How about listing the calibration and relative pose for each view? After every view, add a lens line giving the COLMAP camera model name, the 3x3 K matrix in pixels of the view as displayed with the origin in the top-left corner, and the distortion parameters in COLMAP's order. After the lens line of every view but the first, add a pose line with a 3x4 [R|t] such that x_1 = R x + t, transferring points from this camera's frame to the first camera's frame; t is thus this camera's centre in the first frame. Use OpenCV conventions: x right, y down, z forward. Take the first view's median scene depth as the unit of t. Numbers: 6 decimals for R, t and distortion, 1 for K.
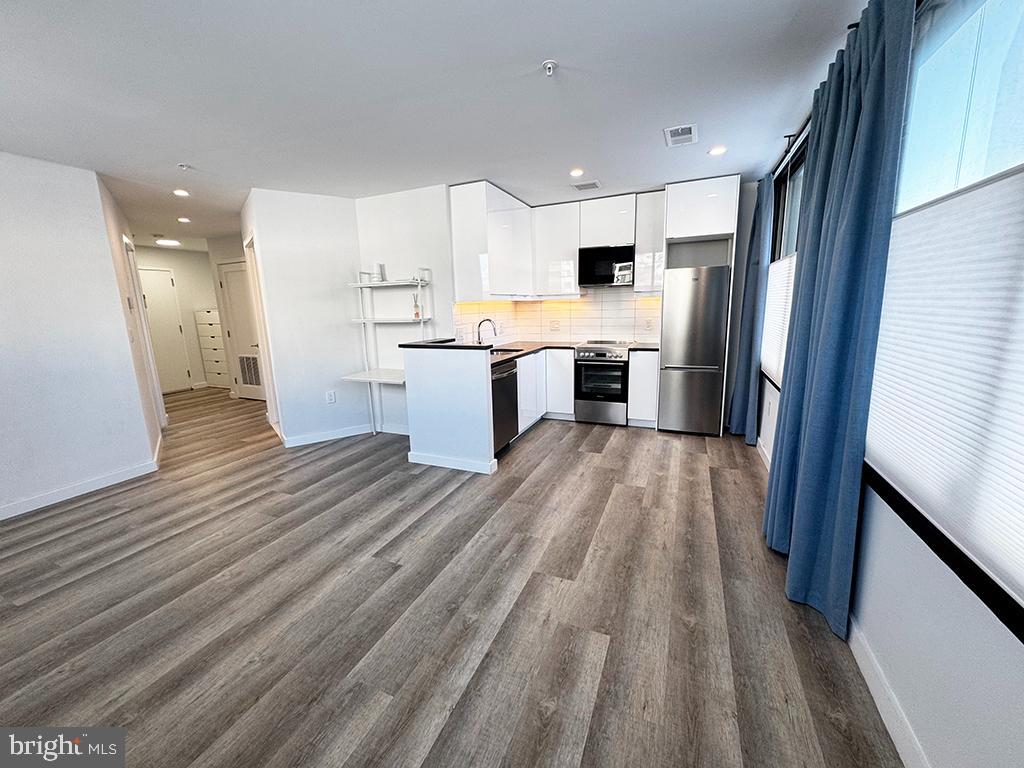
lens RADIAL K [[407.8, 0, 508.8], [0, 407.8, 383.0], [0, 0, 1]] dist [-0.000367, 0.000100]
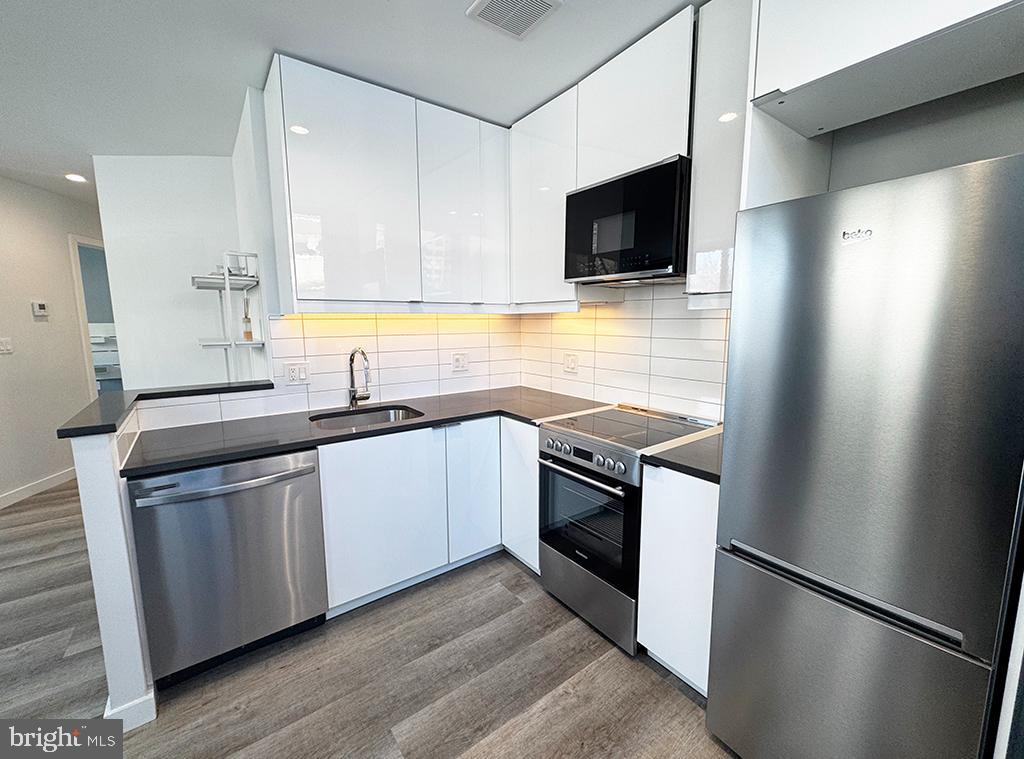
lens RADIAL K [[420.9, 0, 512.0], [0, 420.9, 379.5], [0, 0, 1]] dist [-0.001508, -0.000121]
pose [[0.865735, 0.091791, -0.492014, 0.349309], [-0.110298, 0.993861, -0.008661, -0.125676], [0.488198, 0.061766, 0.870544, 0.591962]]
